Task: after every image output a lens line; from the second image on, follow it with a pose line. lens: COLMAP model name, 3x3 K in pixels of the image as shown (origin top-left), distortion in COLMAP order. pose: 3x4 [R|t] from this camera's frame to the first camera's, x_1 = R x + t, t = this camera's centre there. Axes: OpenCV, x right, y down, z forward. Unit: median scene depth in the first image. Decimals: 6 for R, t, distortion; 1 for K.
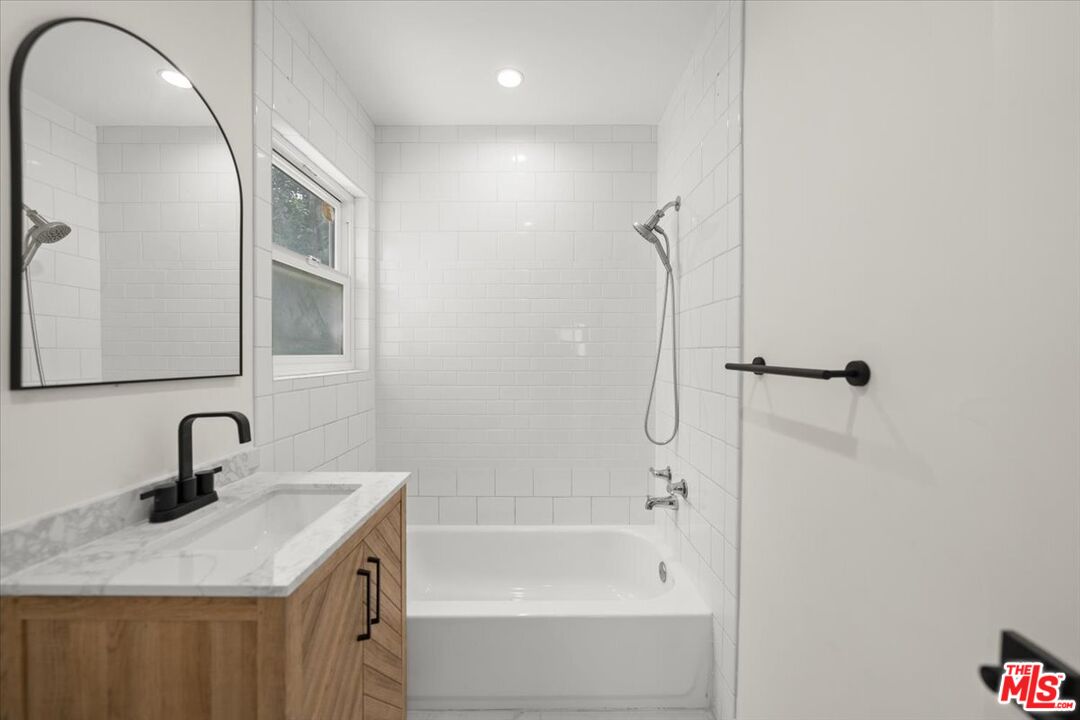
lens RADIAL K [[410.8, 0, 536.6], [0, 410.8, 357.9], [0, 0, 1]] dist [-0.001624, -0.000254]
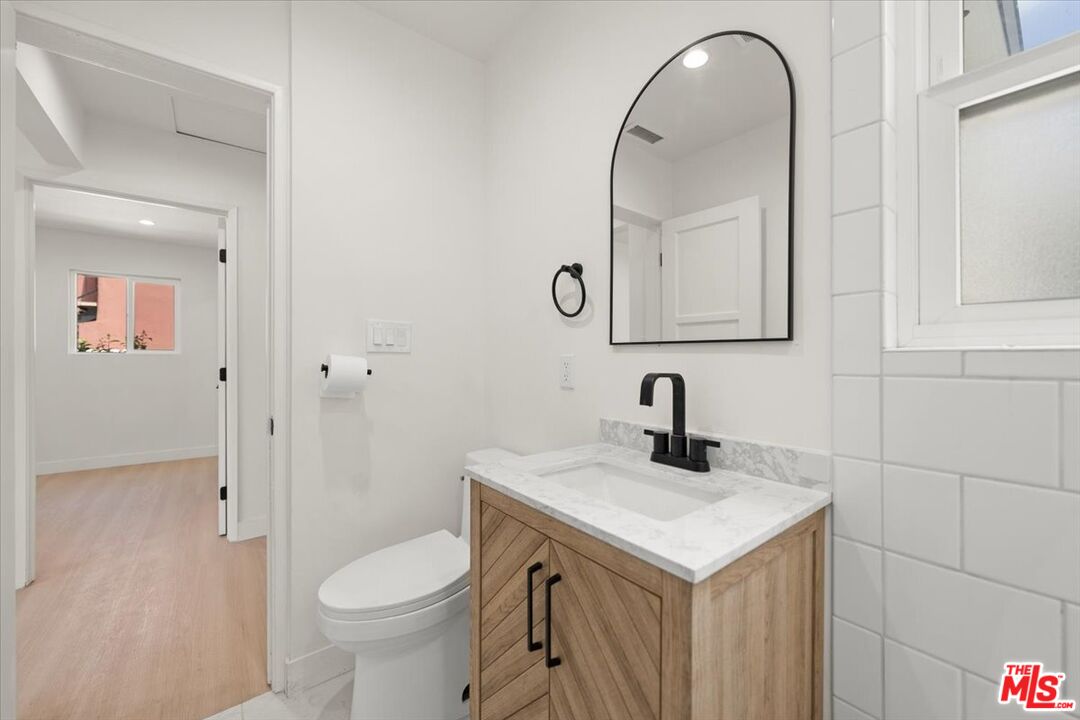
lens RADIAL K [[410.8, 0, 536.6], [0, 410.8, 357.9], [0, 0, 1]] dist [-0.001624, -0.000254]
pose [[-0.786343, -0.002123, -0.617786, 0.086256], [-0.008410, 0.999938, 0.007268, 0.090062], [0.617733, 0.010911, -0.786312, 1.598296]]
